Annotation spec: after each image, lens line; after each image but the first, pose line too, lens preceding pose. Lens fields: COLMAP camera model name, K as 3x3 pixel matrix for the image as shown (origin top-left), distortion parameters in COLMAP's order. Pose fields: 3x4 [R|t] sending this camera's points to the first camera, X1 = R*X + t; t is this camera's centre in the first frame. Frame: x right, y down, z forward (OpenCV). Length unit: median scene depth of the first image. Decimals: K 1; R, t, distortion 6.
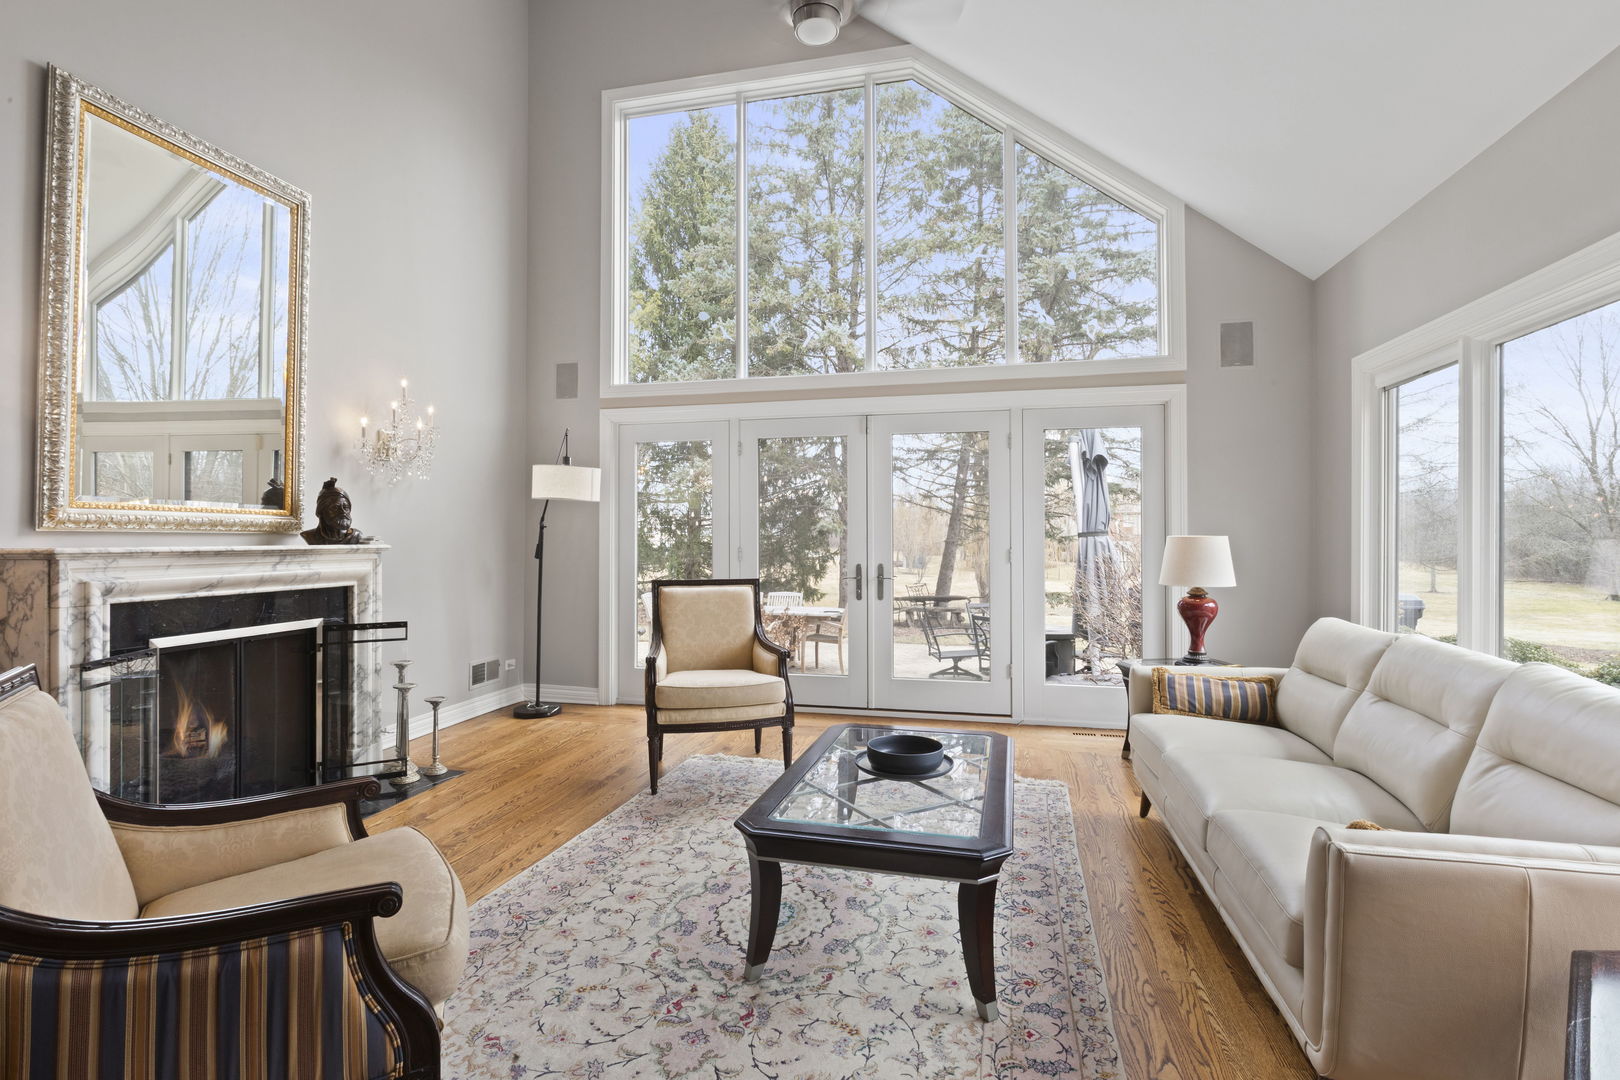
lens RADIAL K [[740.7, 0, 813.7], [0, 740.7, 531.9], [0, 0, 1]] dist [-0.001144, 0.000030]
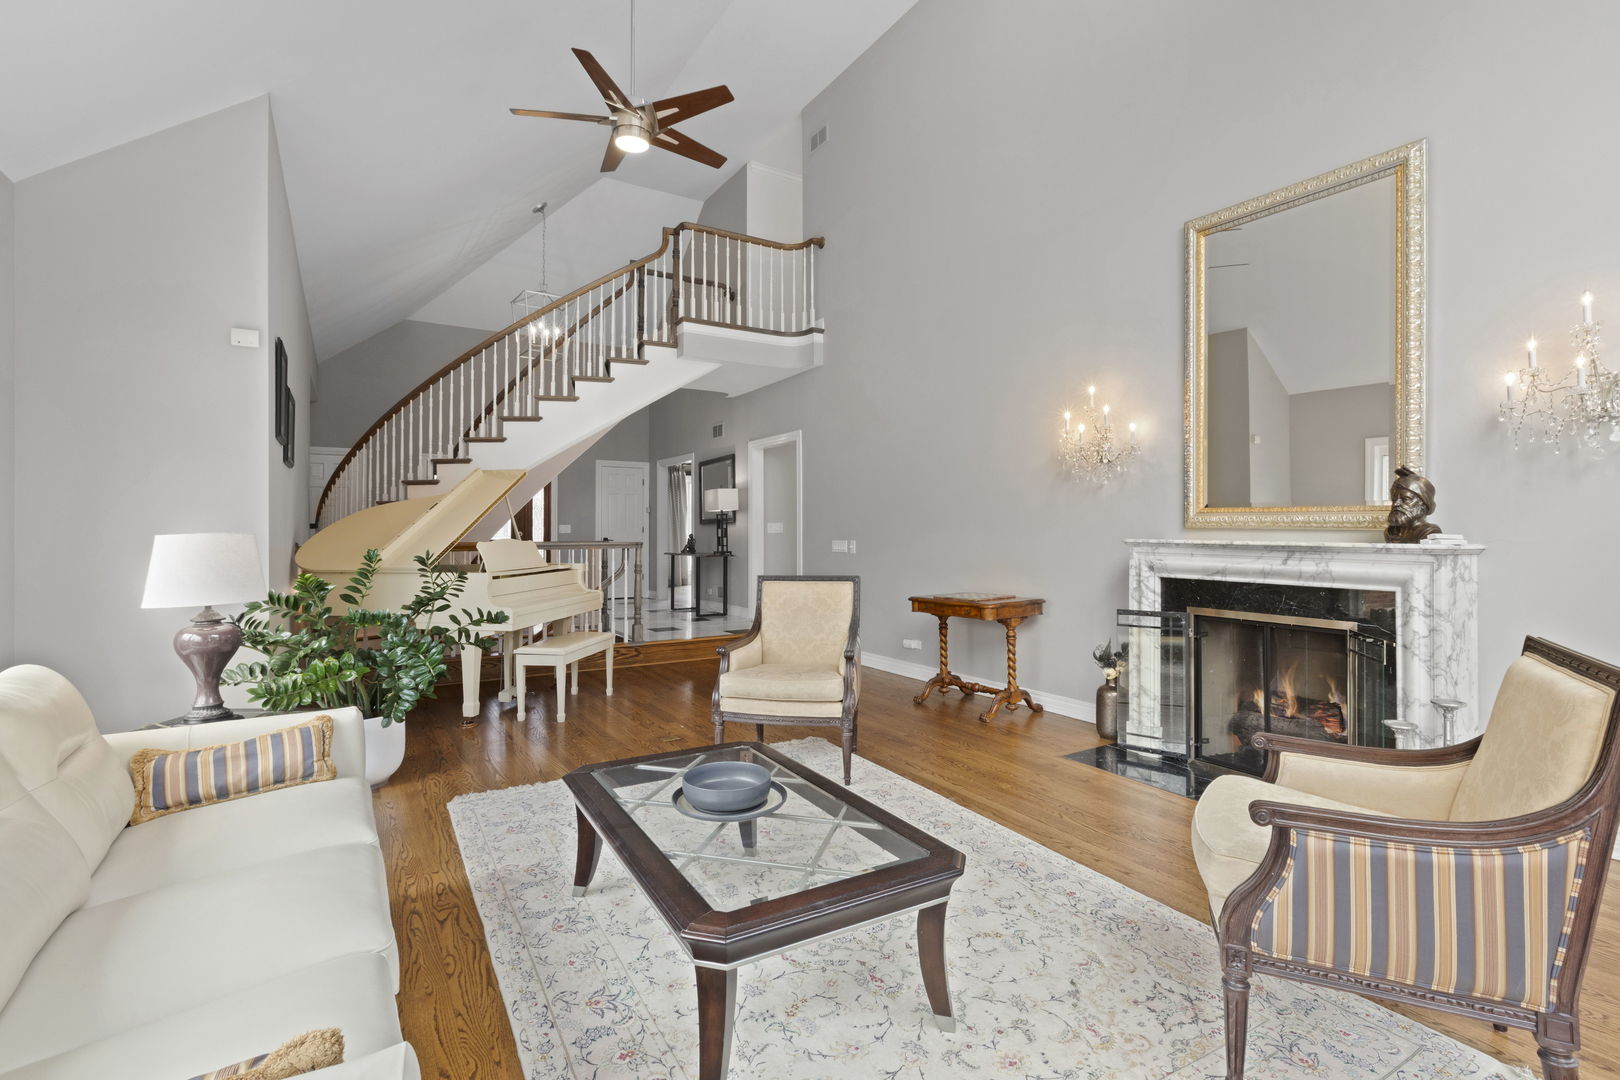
lens RADIAL K [[740.7, 0, 807.8], [0, 740.7, 530.3], [0, 0, 1]] dist [-0.001144, 0.000030]
pose [[-0.699211, -0.002041, -0.714913, 0.567559], [0.000988, 0.999992, -0.003822, 0.006414], [0.714915, -0.003378, -0.699203, 1.403627]]
